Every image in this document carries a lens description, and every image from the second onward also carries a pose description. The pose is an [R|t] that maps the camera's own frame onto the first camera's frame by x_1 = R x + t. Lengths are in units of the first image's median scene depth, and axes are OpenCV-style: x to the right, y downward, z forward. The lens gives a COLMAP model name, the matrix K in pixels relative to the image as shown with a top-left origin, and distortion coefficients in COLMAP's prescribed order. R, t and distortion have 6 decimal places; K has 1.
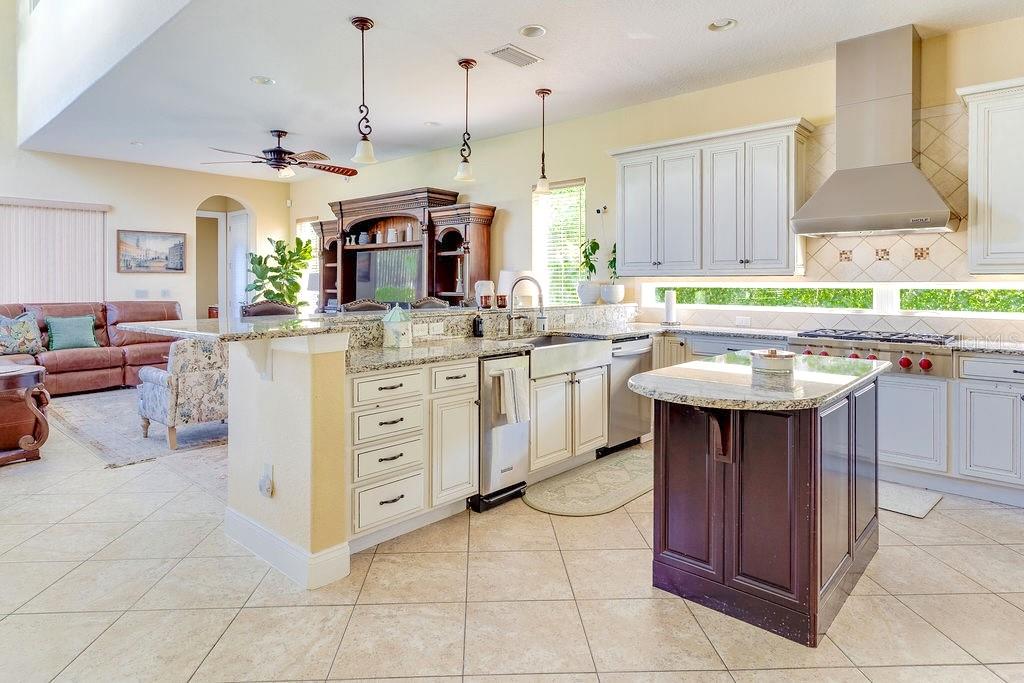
lens RADIAL K [[587.7, 0, 511.5], [0, 587.7, 288.4], [0, 0, 1]] dist [0.000660, 0.000617]
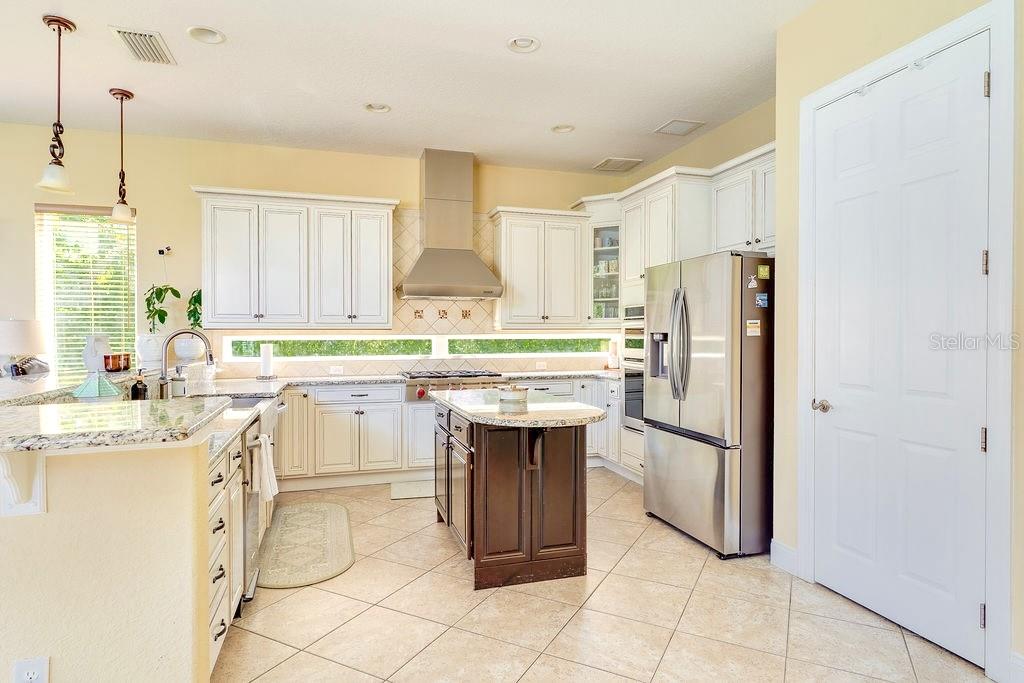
lens RADIAL K [[562.9, 0, 512.0], [0, 562.9, 341.5], [0, 0, 1]] dist [0.002127, 0.000808]
pose [[0.508765, -0.014505, 0.860783, -0.393685], [0.011580, 0.999883, 0.010005, -0.005500], [-0.860827, 0.004878, 0.508874, 0.198285]]
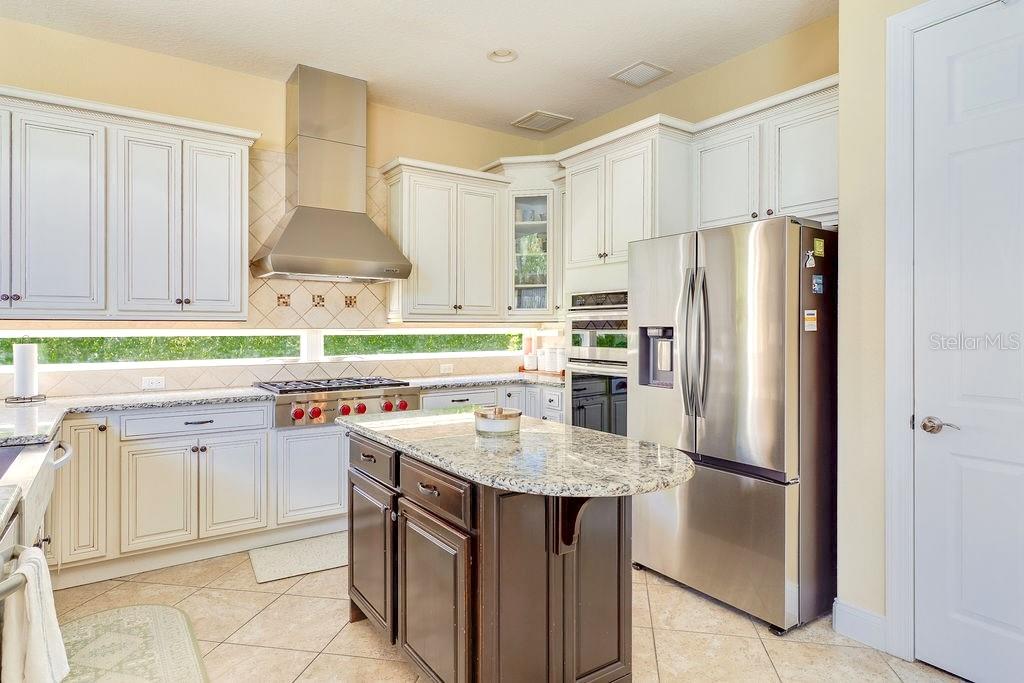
lens RADIAL K [[572.9, 0, 509.9], [0, 572.9, 330.1], [0, 0, 1]] dist [0.001398, 0.001083]
pose [[0.230184, -0.005080, 0.973134, -0.219695], [0.010913, 0.999937, 0.002639, -0.007374], [-0.973086, 0.010013, 0.230224, 0.456812]]
